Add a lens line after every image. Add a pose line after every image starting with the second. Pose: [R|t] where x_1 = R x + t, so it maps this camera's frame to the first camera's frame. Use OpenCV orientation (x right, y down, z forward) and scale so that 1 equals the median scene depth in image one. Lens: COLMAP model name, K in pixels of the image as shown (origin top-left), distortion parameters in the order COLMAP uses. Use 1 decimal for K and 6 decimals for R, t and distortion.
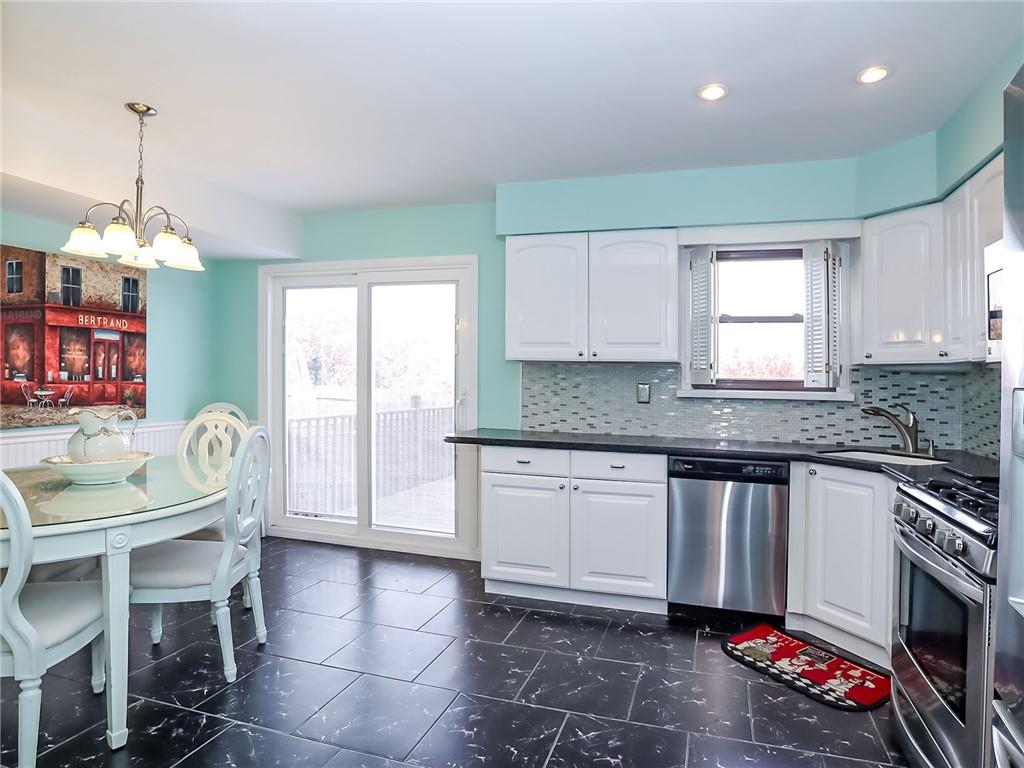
lens RADIAL K [[585.1, 0, 525.1], [0, 585.1, 379.1], [0, 0, 1]] dist [-0.037791, 0.000689]
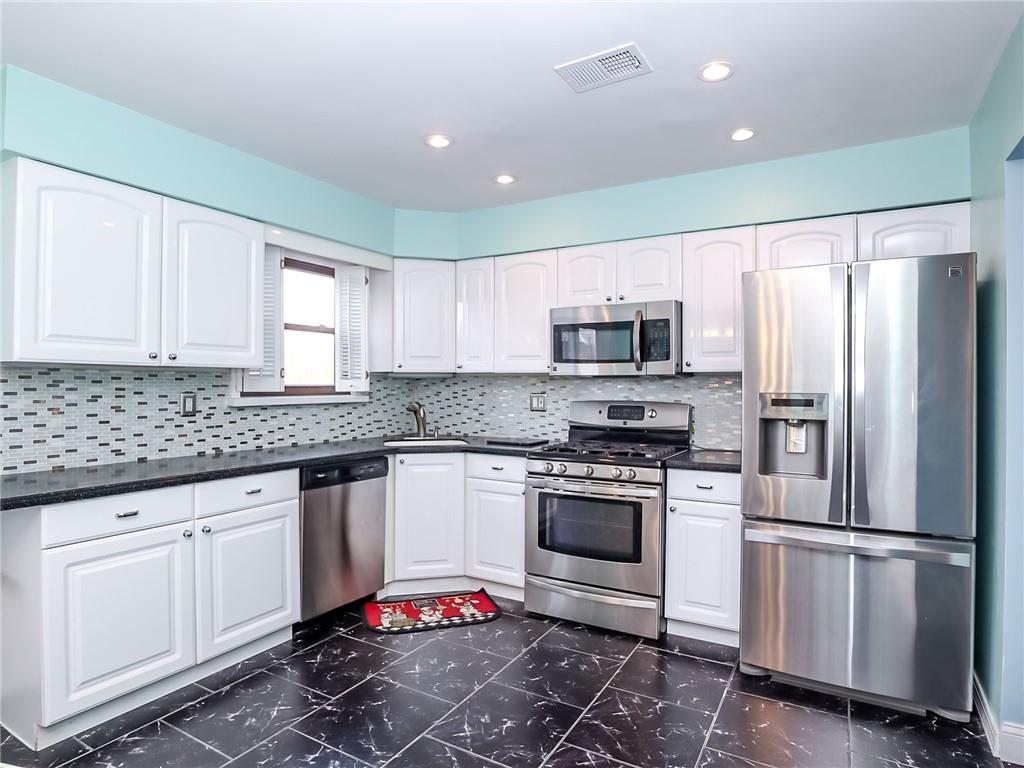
lens RADIAL K [[582.7, 0, 509.0], [0, 582.7, 373.7], [0, 0, 1]] dist [-0.041152, 0.002834]
pose [[0.225669, -0.000745, 0.974204, -0.500552], [0.004211, 0.999991, -0.000211, -0.017520], [-0.974195, 0.004150, 0.225671, 0.386262]]
